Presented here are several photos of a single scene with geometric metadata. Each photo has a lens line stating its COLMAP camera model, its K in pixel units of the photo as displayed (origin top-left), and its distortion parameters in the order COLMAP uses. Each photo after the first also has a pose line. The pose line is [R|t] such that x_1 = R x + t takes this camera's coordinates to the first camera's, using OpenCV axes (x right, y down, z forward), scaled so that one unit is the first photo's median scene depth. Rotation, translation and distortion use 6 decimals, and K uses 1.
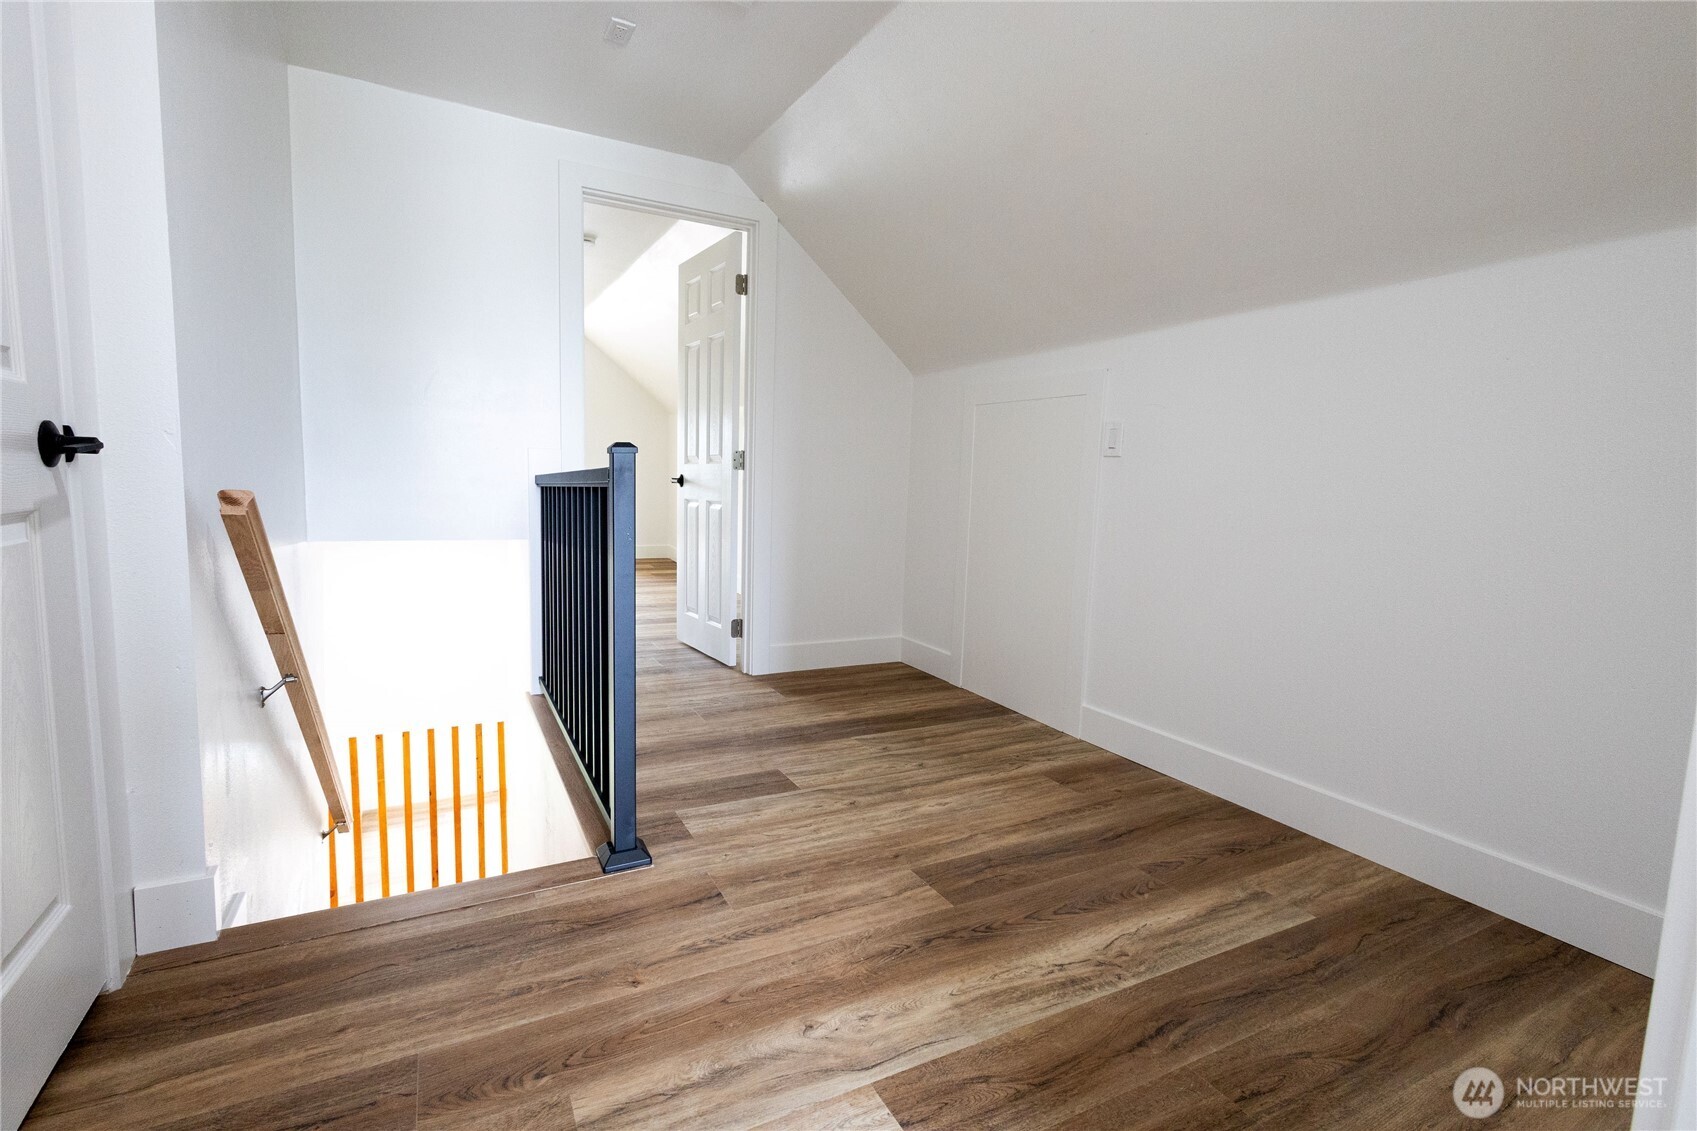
lens RADIAL K [[784.3, 0, 848.8], [0, 784.3, 565.4], [0, 0, 1]] dist [0.004379, 0.000126]
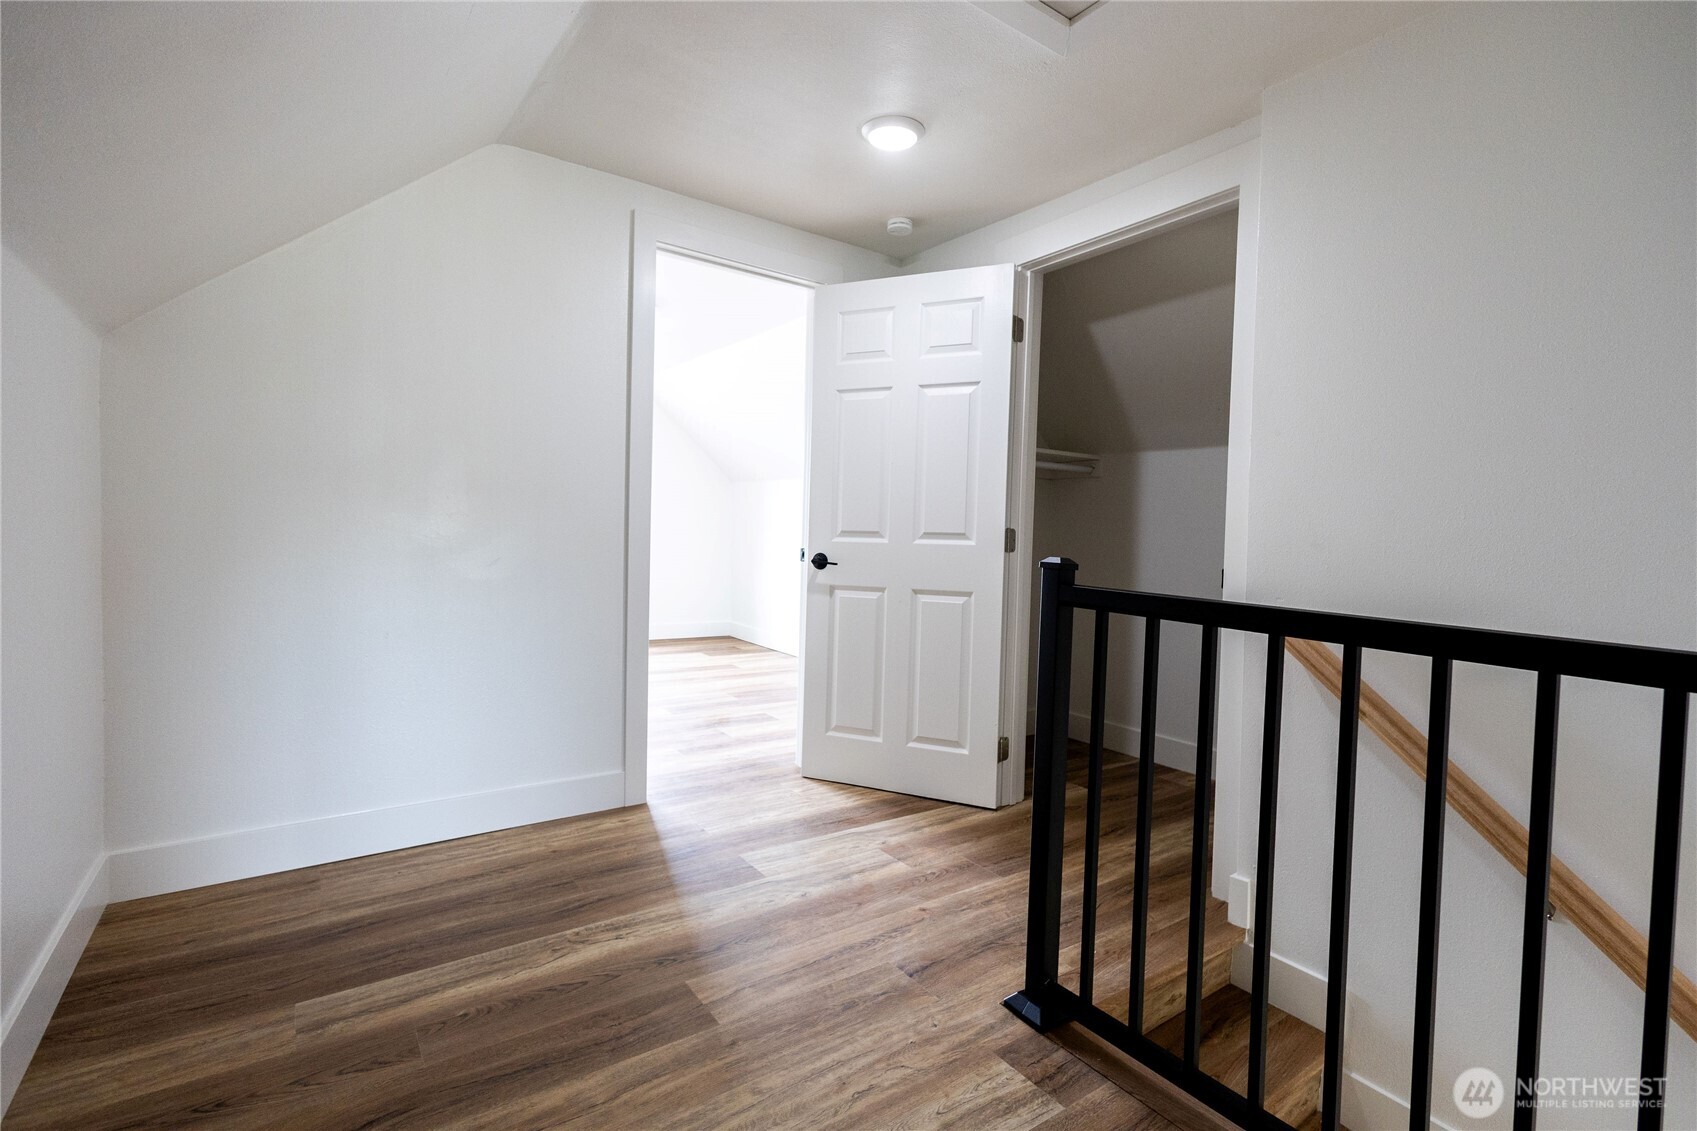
lens RADIAL K [[784.3, 0, 849.4], [0, 784.3, 565.7], [0, 0, 1]] dist [0.004379, 0.000126]
pose [[-0.989652, -0.060351, -0.130181, 0.086146], [-0.078159, 0.987574, 0.136342, -0.259829], [0.120335, 0.145106, -0.982071, 1.940041]]
